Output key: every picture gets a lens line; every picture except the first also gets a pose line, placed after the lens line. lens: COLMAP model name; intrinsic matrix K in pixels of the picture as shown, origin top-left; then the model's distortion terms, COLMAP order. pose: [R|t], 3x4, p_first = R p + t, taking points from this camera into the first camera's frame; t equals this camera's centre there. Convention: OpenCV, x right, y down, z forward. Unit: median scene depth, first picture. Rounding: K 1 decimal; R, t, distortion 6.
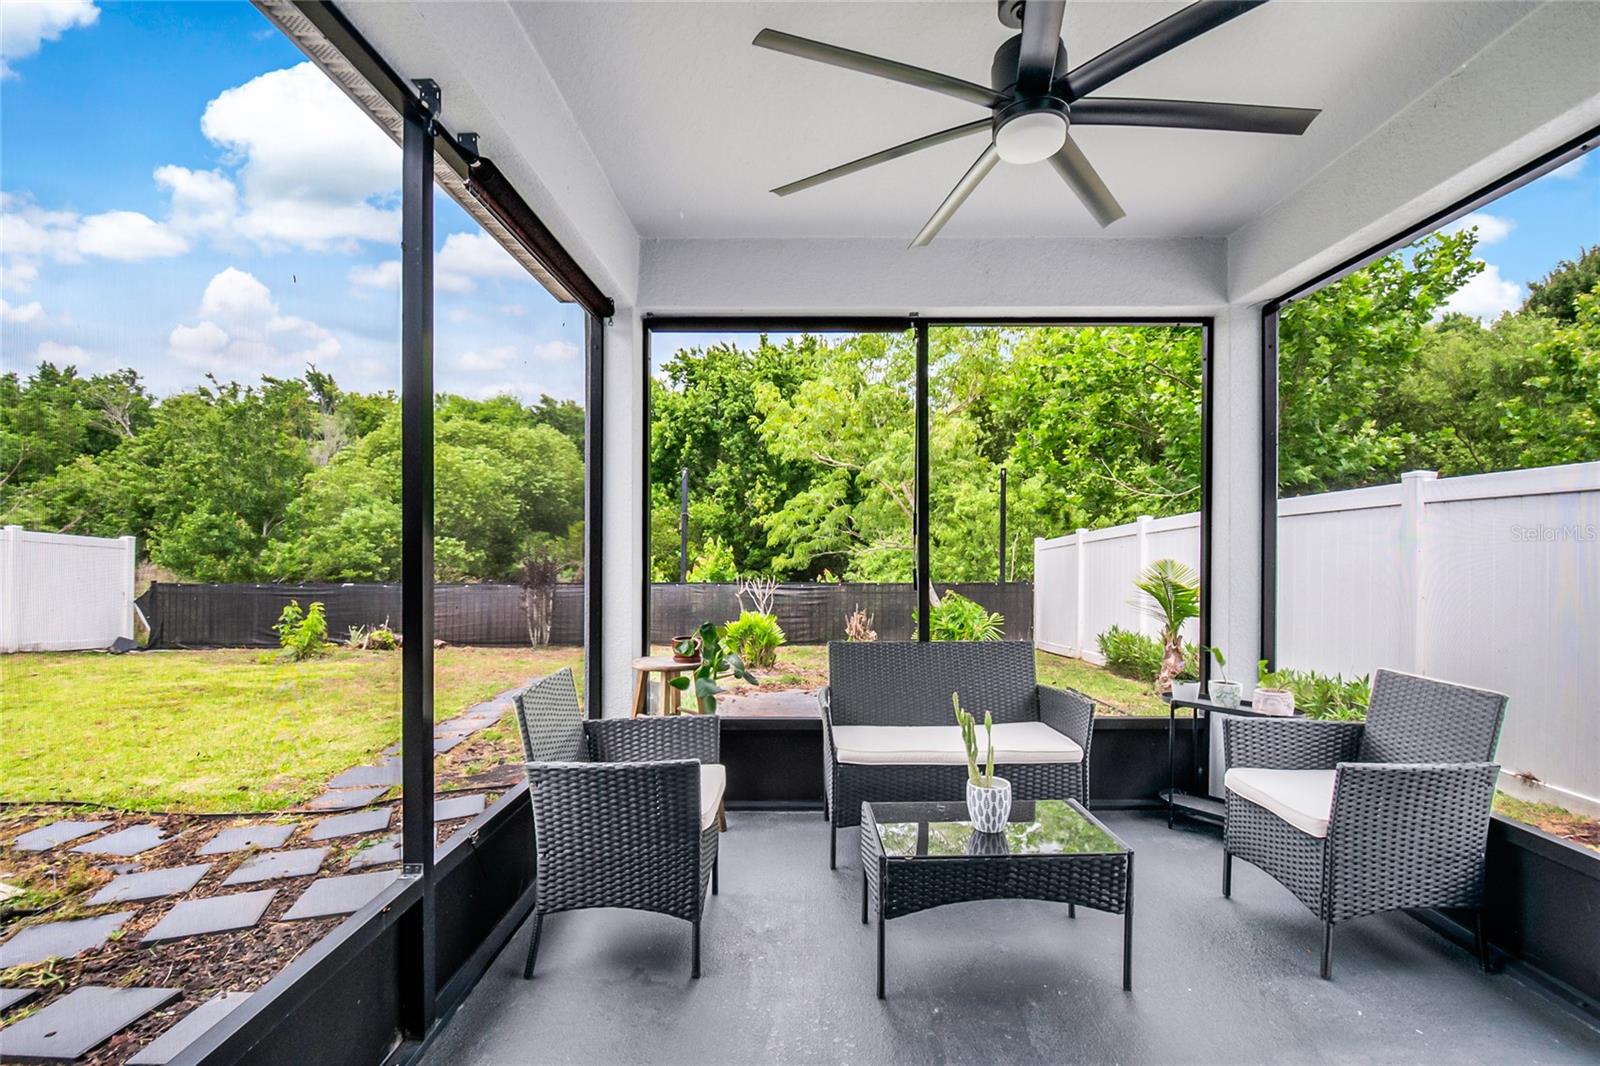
lens RADIAL K [[704.0, 0, 810.5], [0, 704.0, 549.7], [0, 0, 1]] dist [0.016426, -0.020408]
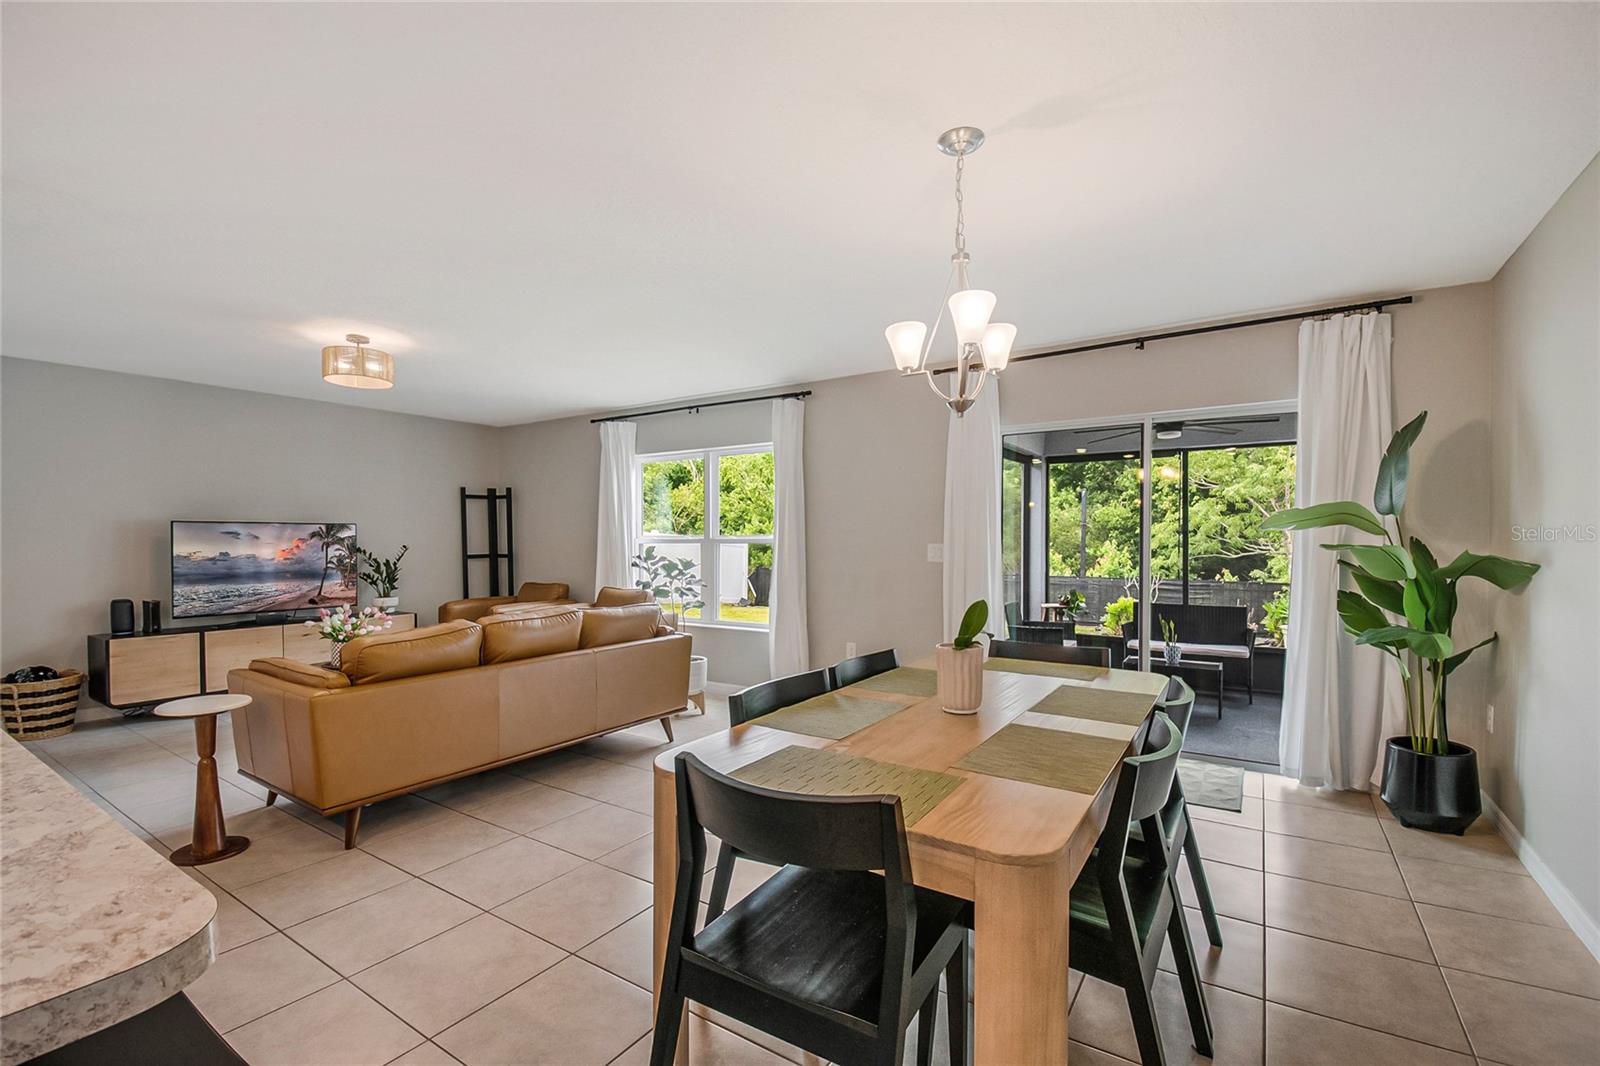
lens RADIAL K [[700.9, 0, 800.0], [0, 700.9, 533.0], [0, 0, 1]] dist [0.021327, -0.024474]
pose [[0.835146, -0.002916, -0.550021, 0.053629], [-0.005320, 0.999896, -0.013378, -0.007269], [0.550003, 0.014099, 0.835044, -0.207481]]
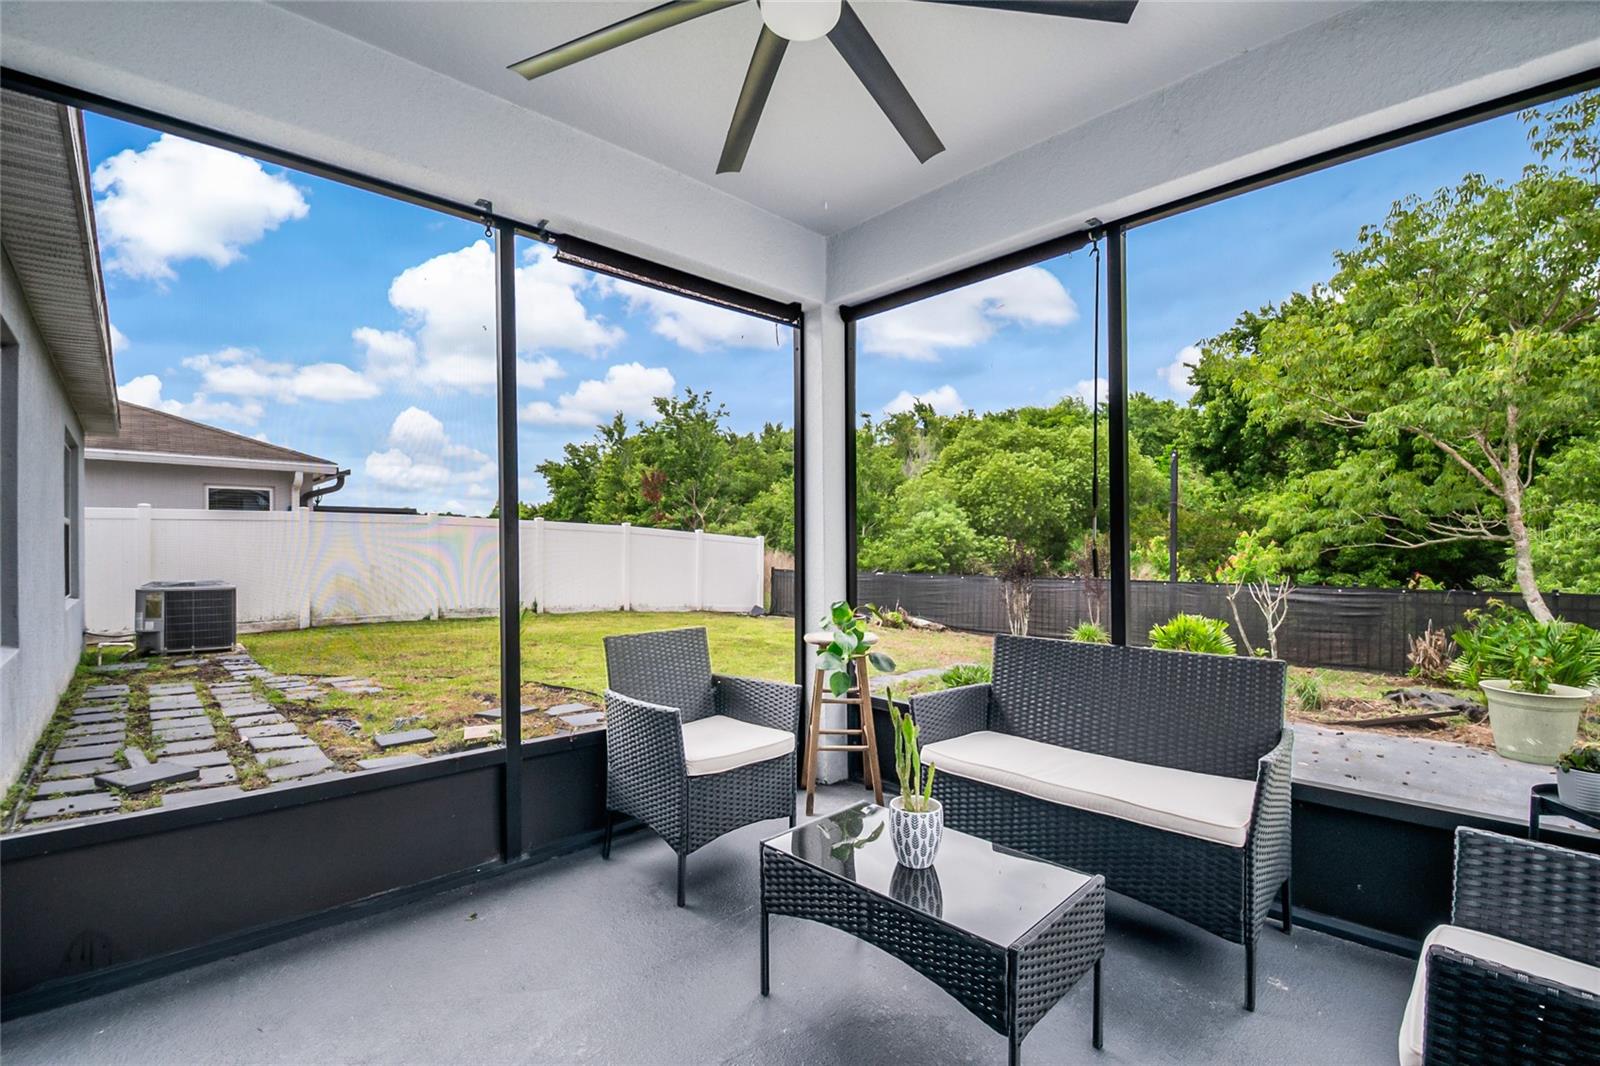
lens RADIAL K [[701.7, 0, 809.9], [0, 701.7, 540.1], [0, 0, 1]] dist [0.027229, -0.025743]
pose [[0.695584, -0.009095, -0.718387, 0.075419], [-0.001147, 0.999905, -0.013770, 0.004567], [0.718444, 0.010402, 0.695507, 0.036435]]
